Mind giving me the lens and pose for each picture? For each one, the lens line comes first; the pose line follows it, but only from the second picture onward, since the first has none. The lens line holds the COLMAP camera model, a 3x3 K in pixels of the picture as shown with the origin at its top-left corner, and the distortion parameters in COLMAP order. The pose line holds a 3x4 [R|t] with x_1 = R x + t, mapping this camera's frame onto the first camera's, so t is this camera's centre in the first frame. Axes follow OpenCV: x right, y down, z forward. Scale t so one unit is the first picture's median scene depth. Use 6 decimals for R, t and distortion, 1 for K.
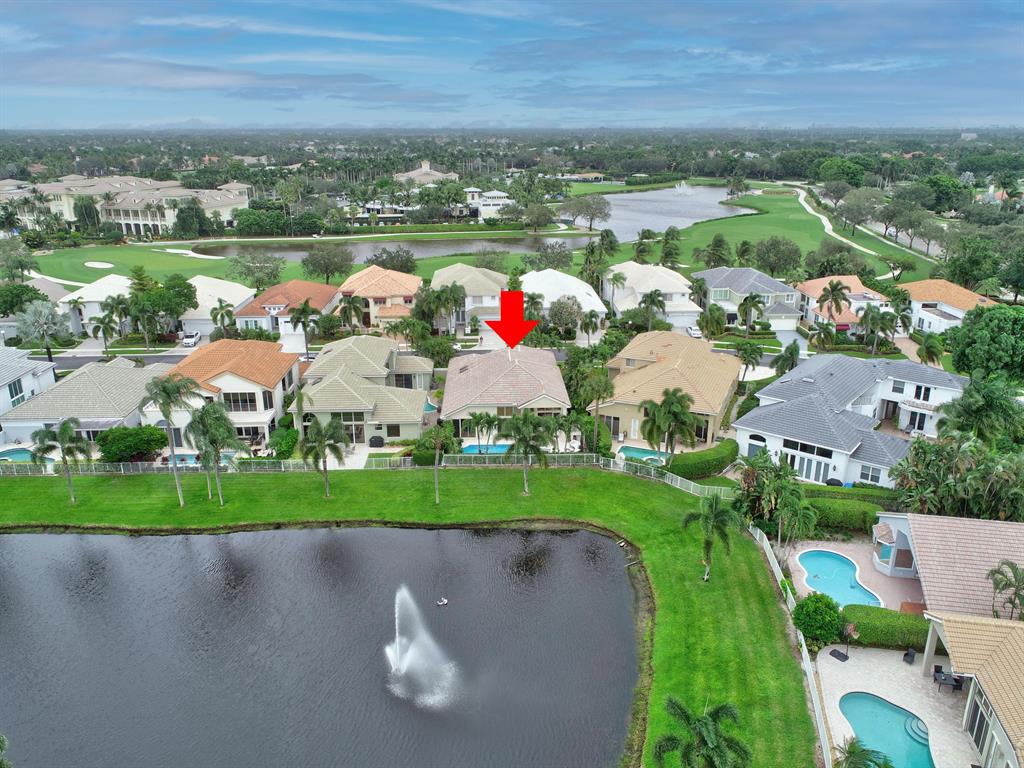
lens RADIAL K [[770.8, 0, 512.0], [0, 770.8, 384.0], [0, 0, 1]] dist [-0.001579, -0.000551]
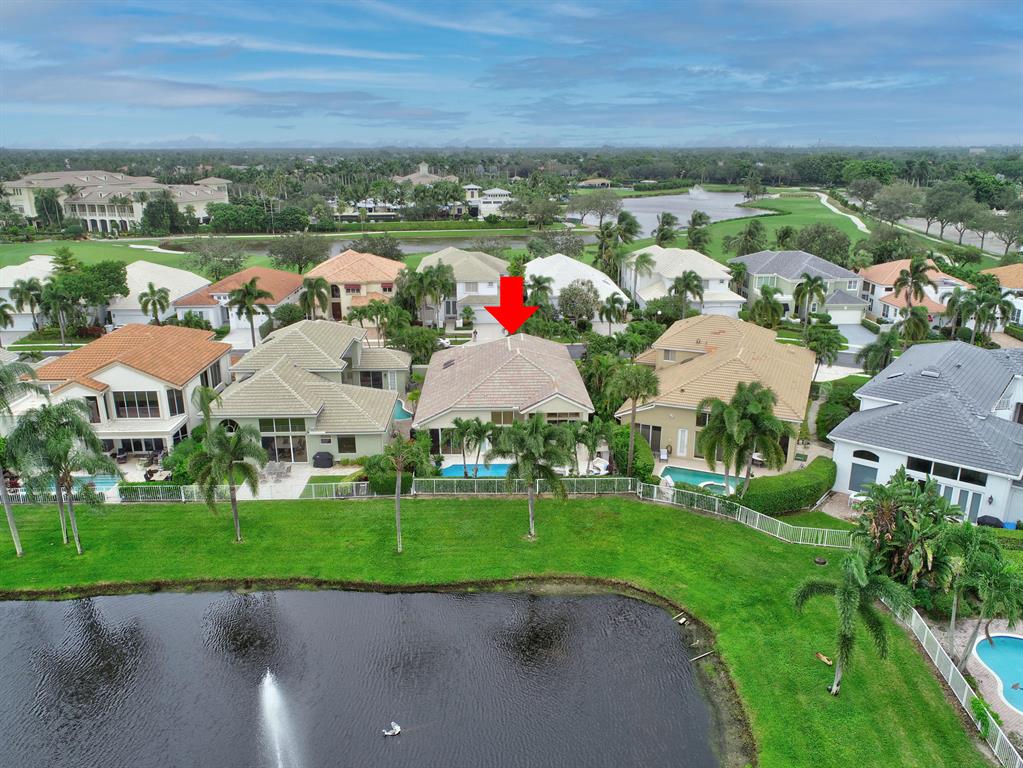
lens RADIAL K [[770.0, 0, 511.5], [0, 770.0, 384.0], [0, 0, 1]] dist [-0.001579, -0.000551]
pose [[0.999988, 0.001413, -0.004777, 0.002613], [-0.001526, 0.999716, -0.023797, 0.018774], [0.004742, 0.023804, 0.999705, 0.251070]]
